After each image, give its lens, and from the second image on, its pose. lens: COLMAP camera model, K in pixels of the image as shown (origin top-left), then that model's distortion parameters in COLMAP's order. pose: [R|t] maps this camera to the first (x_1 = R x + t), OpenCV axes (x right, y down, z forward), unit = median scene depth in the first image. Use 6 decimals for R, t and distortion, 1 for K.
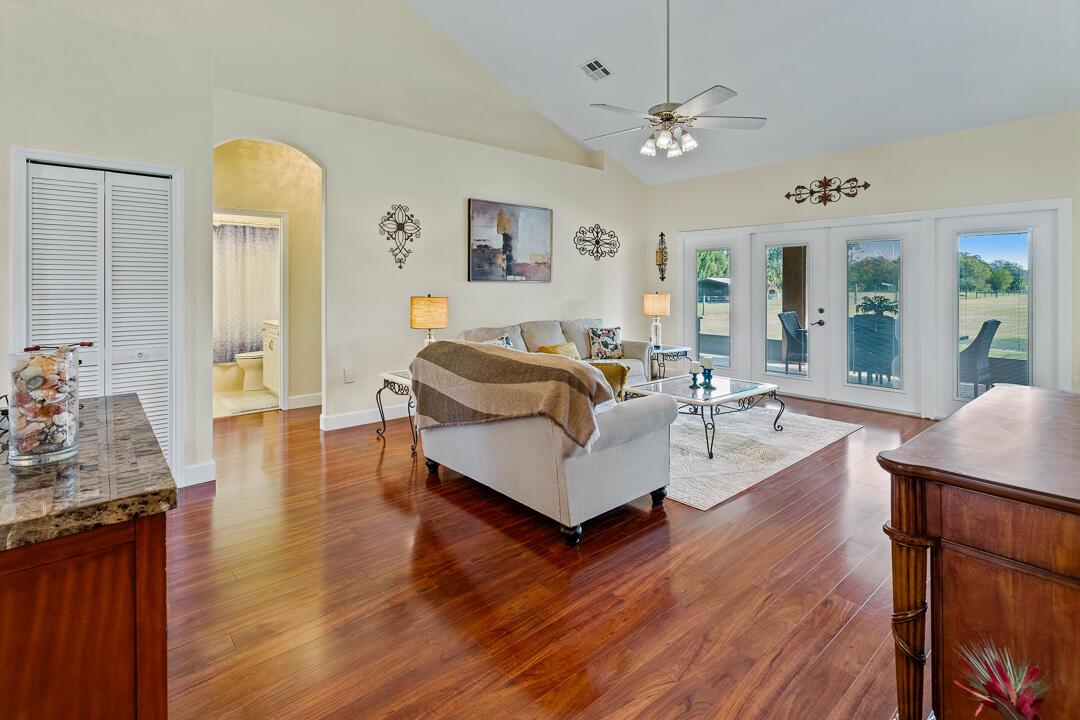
lens RADIAL K [[515.0, 0, 540.2], [0, 515.0, 282.3], [0, 0, 1]] dist [0.003156, 0.000427]
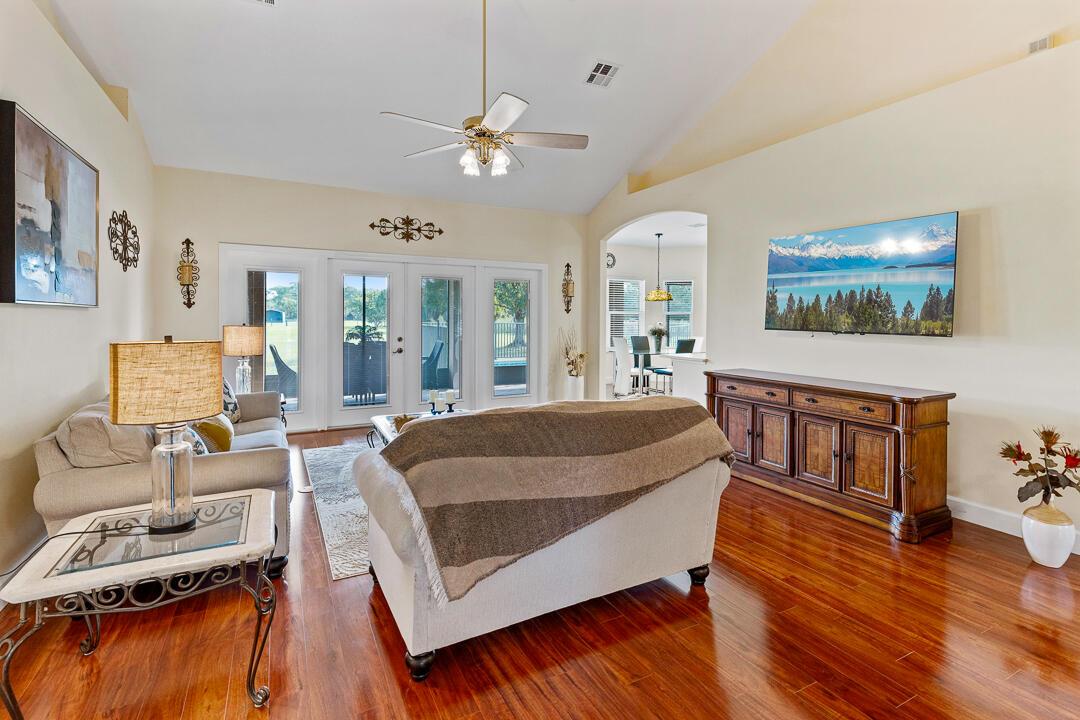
lens RADIAL K [[502.9, 0, 538.6], [0, 502.9, 324.9], [0, 0, 1]] dist [0.000355, -0.000106]
pose [[0.235872, -0.012722, 0.971701, -0.415600], [-0.014057, 0.999765, 0.016502, 0.003539], [-0.971683, -0.017552, 0.235638, 0.481516]]
